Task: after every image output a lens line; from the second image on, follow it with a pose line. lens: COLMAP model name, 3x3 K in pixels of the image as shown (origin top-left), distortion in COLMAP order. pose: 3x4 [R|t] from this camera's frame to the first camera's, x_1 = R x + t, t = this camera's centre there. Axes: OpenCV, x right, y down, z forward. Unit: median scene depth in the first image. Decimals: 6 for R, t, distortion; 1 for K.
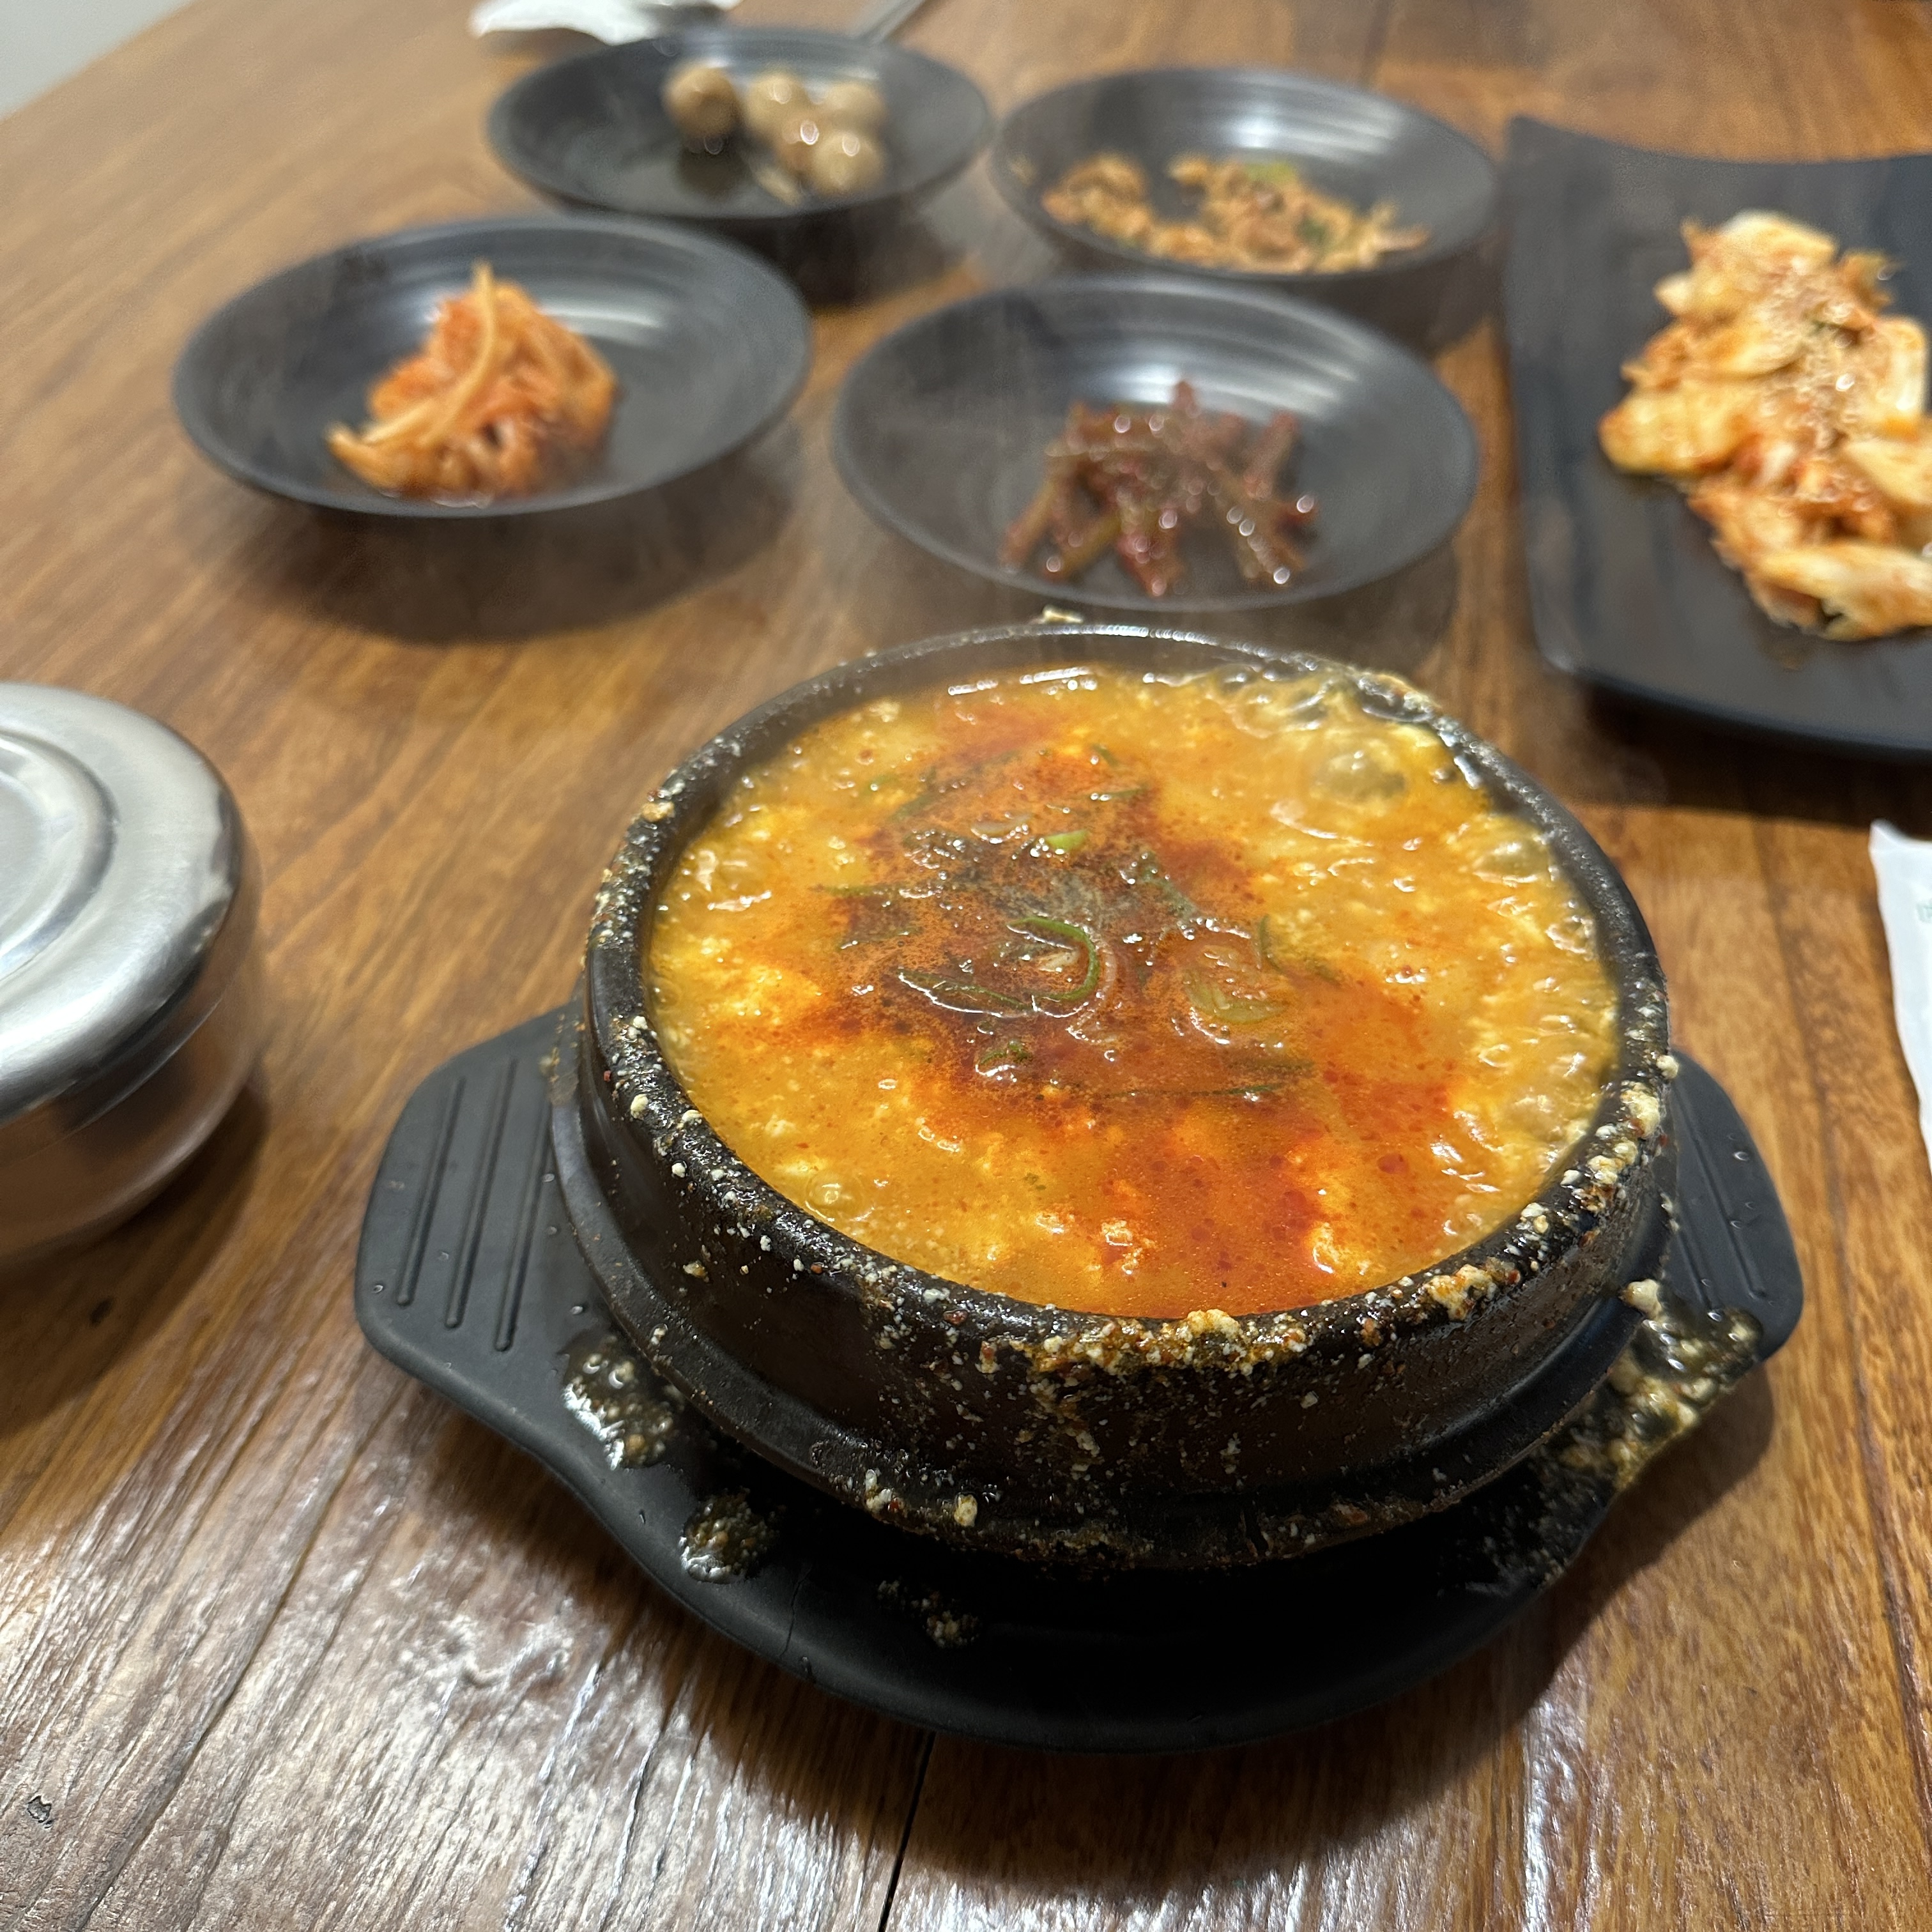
lens RADIAL K [[1943.6, 0, 966.0], [0, 1943.6, 966.0], [0, 0, 1]] dist [0.230524, -0.810022]
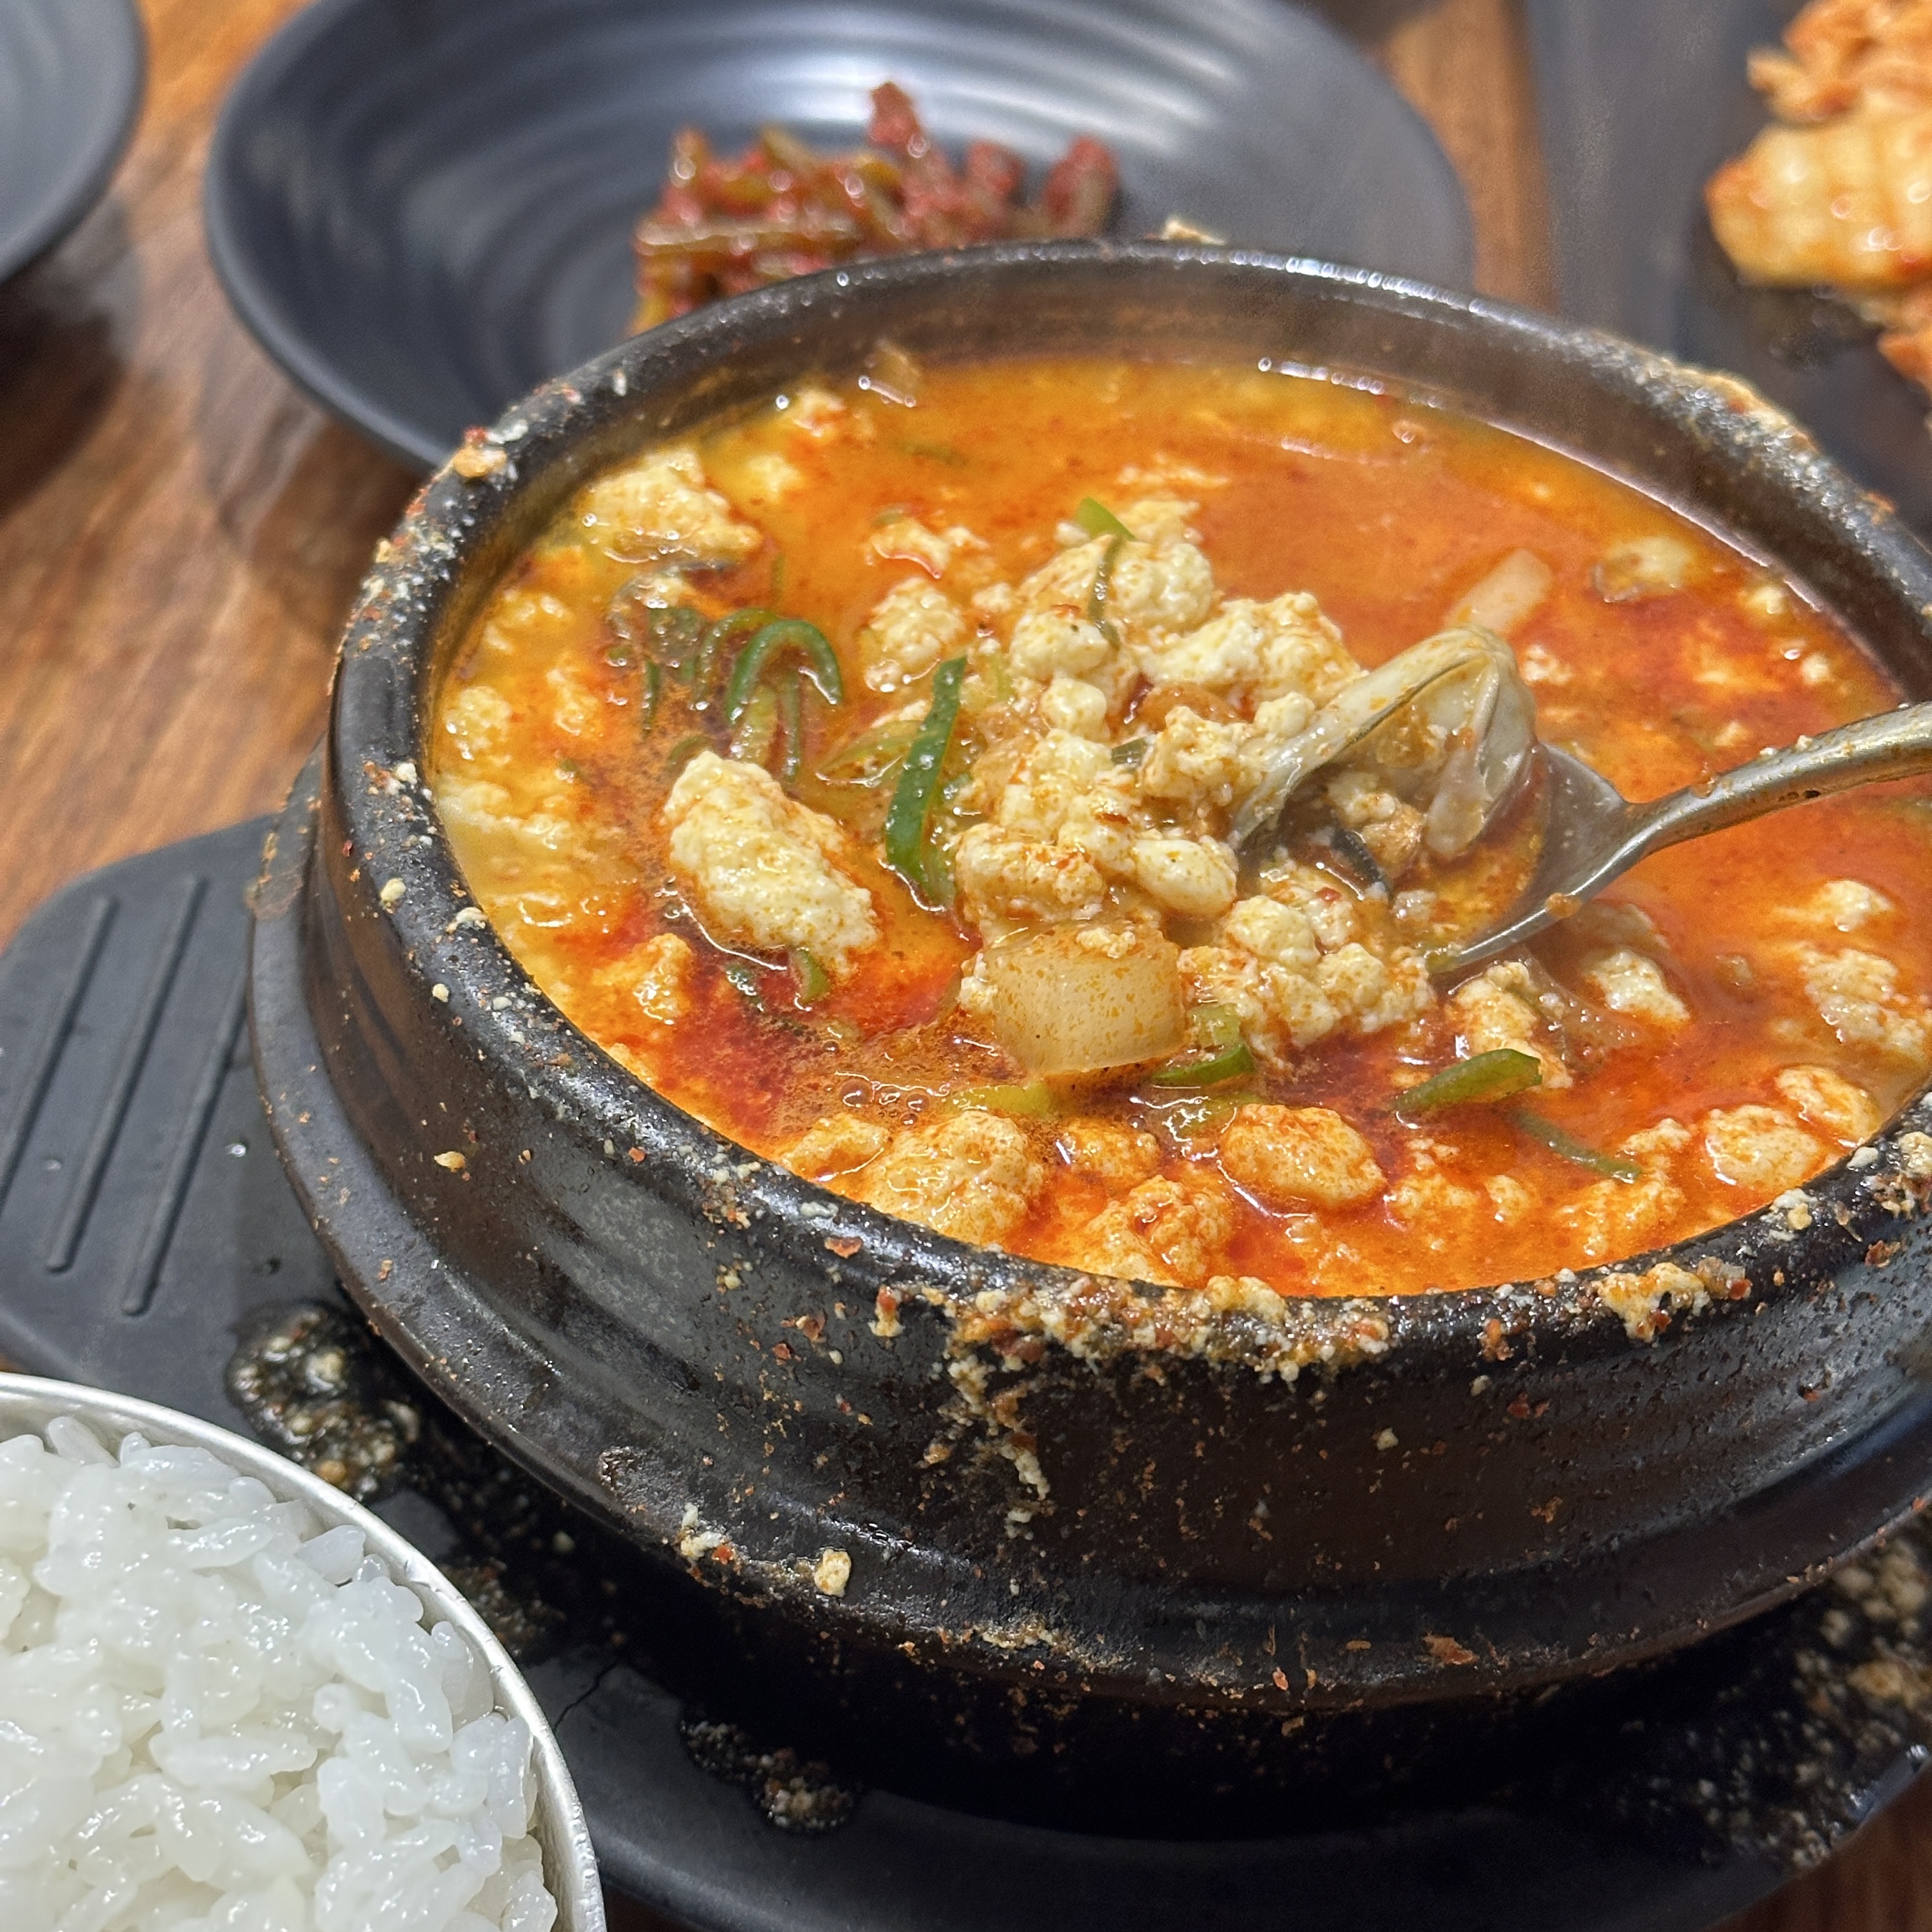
lens RADIAL K [[3824.9, 0, 966.0], [0, 3824.9, 966.0], [0, 0, 1]] dist [0.206156, -0.093582]
pose [[0.993587, 0.105682, -0.040203, 0.071852], [-0.106707, 0.993994, -0.024271, 0.111089], [0.037396, 0.028406, 0.998897, -0.233359]]
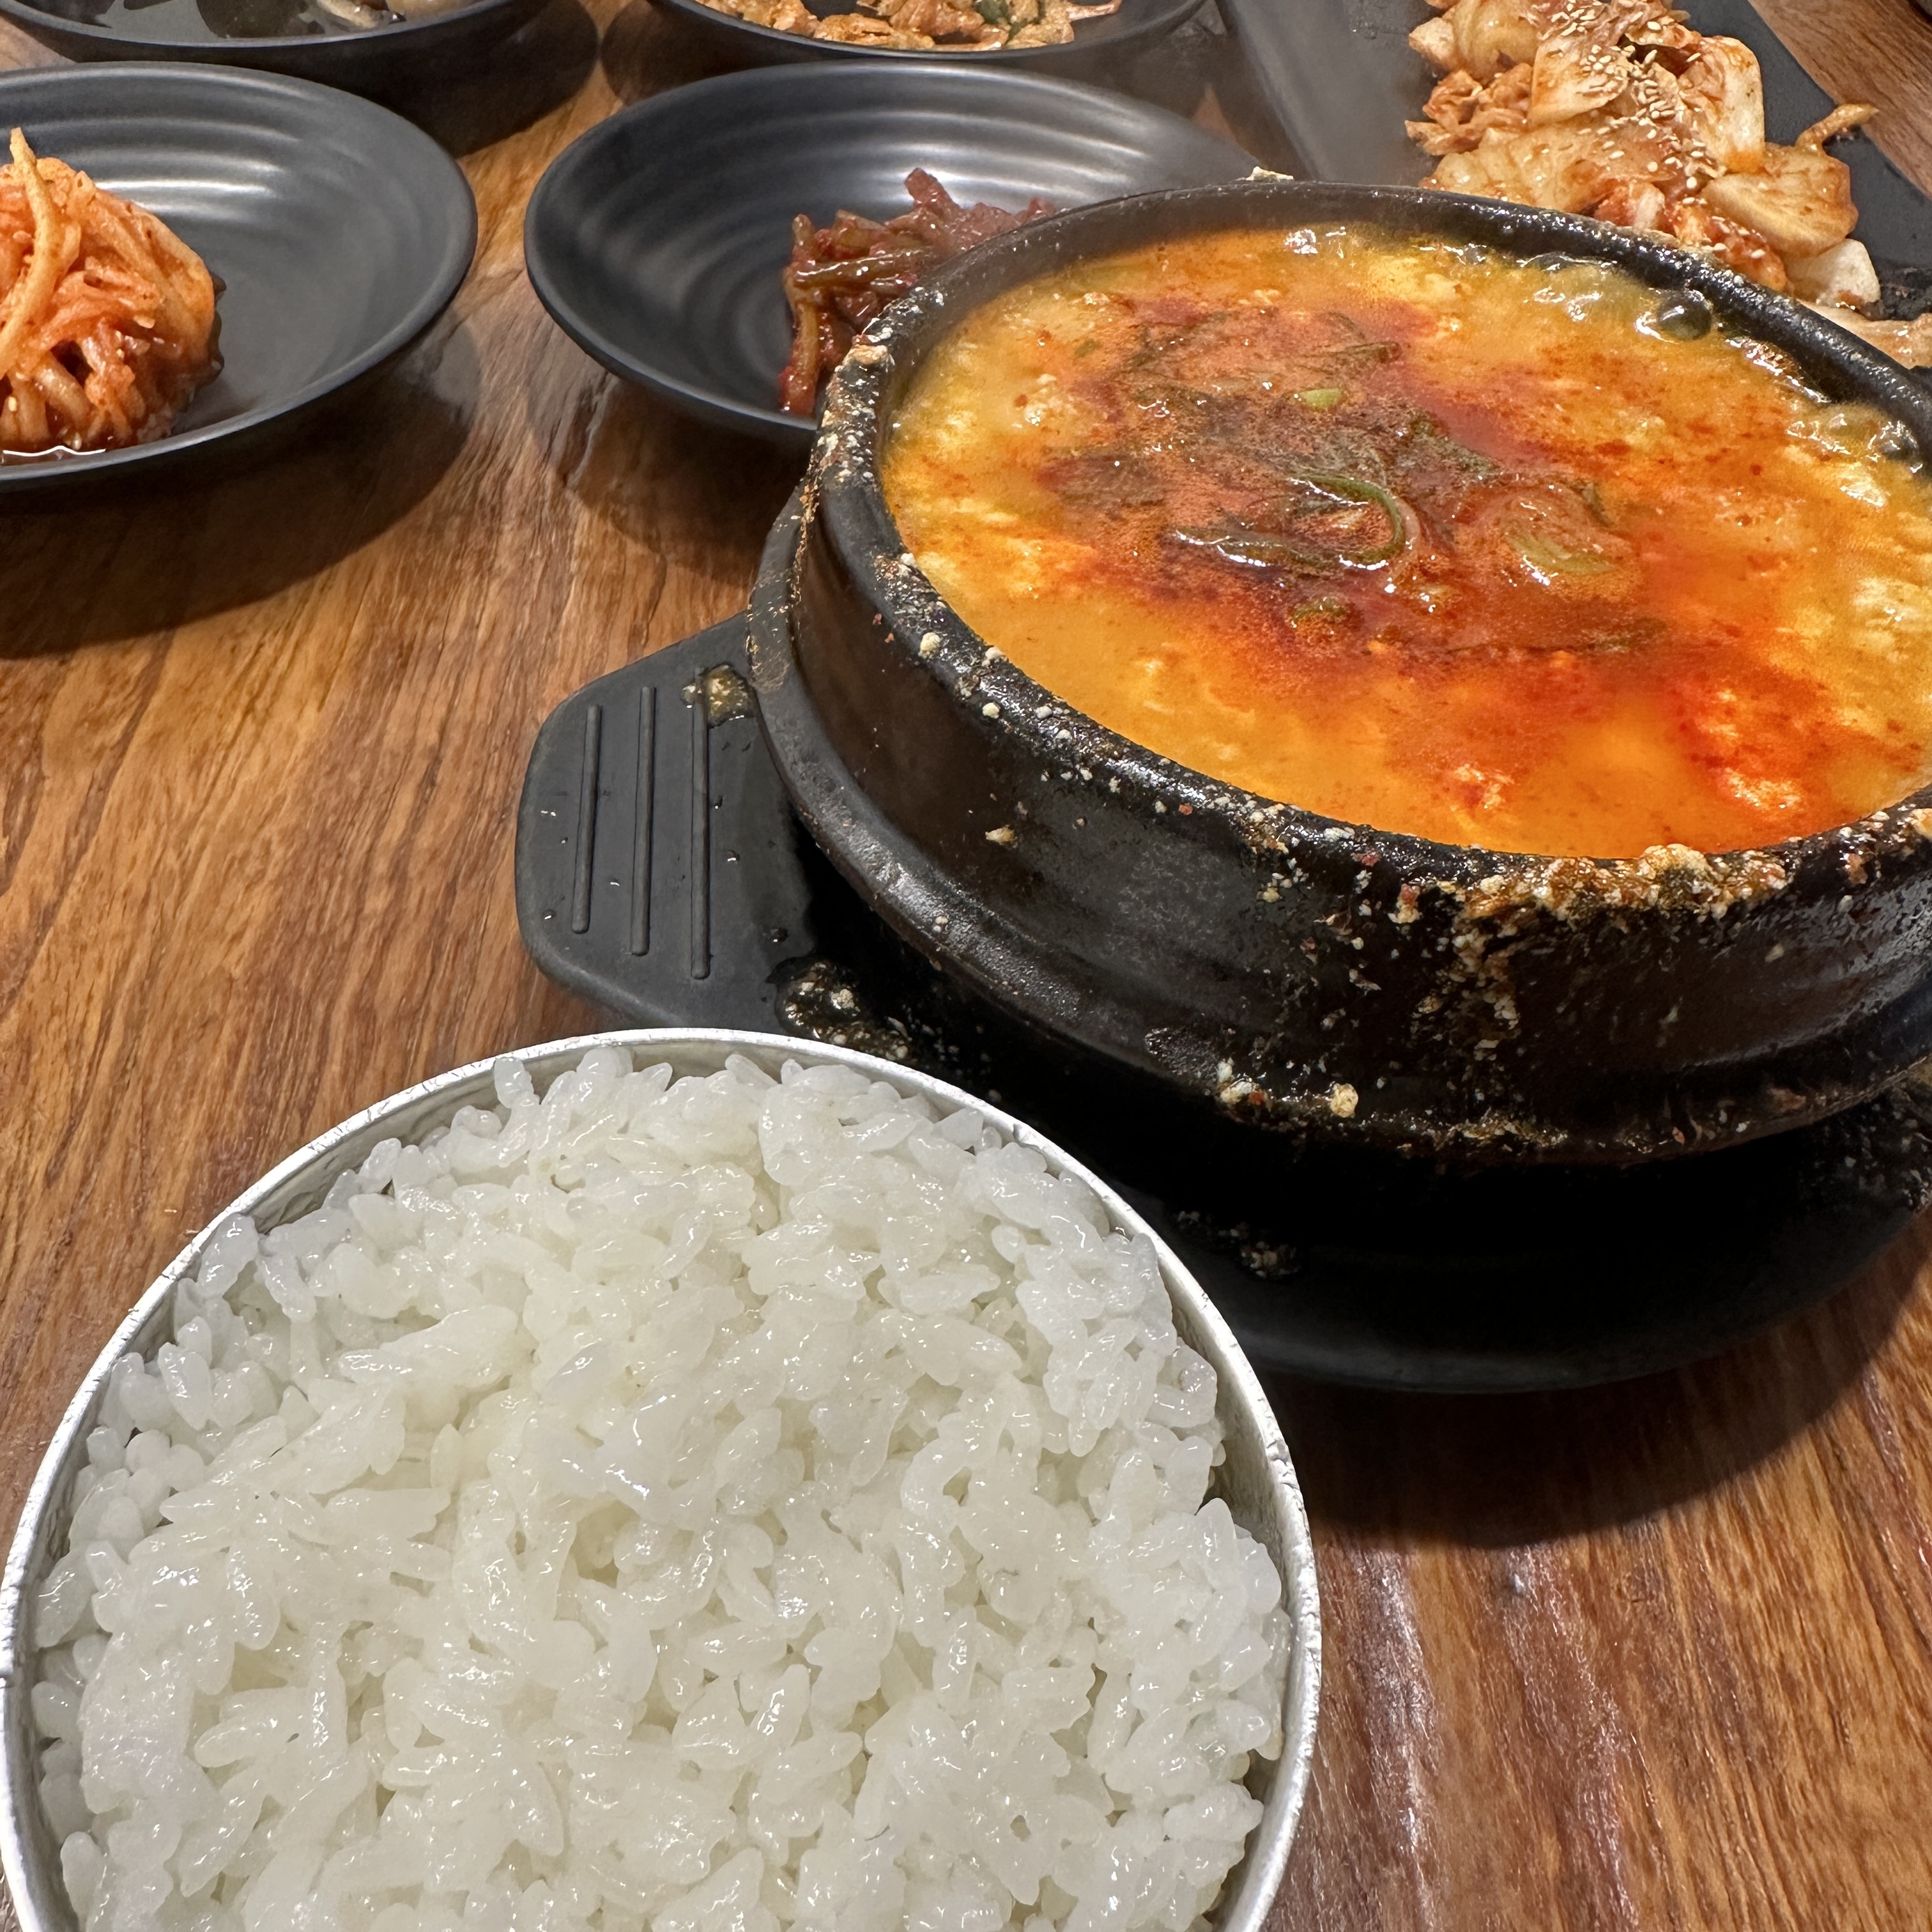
lens RADIAL K [[1904.8, 0, 843.7], [0, 1904.8, 898.5], [0, 0, 1]] dist [0.021607, -0.032085]
pose [[0.999659, -0.011002, 0.023665, -0.237913], [0.009996, 0.999059, 0.042213, 0.154426], [-0.024107, -0.041962, 0.998828, 0.186977]]
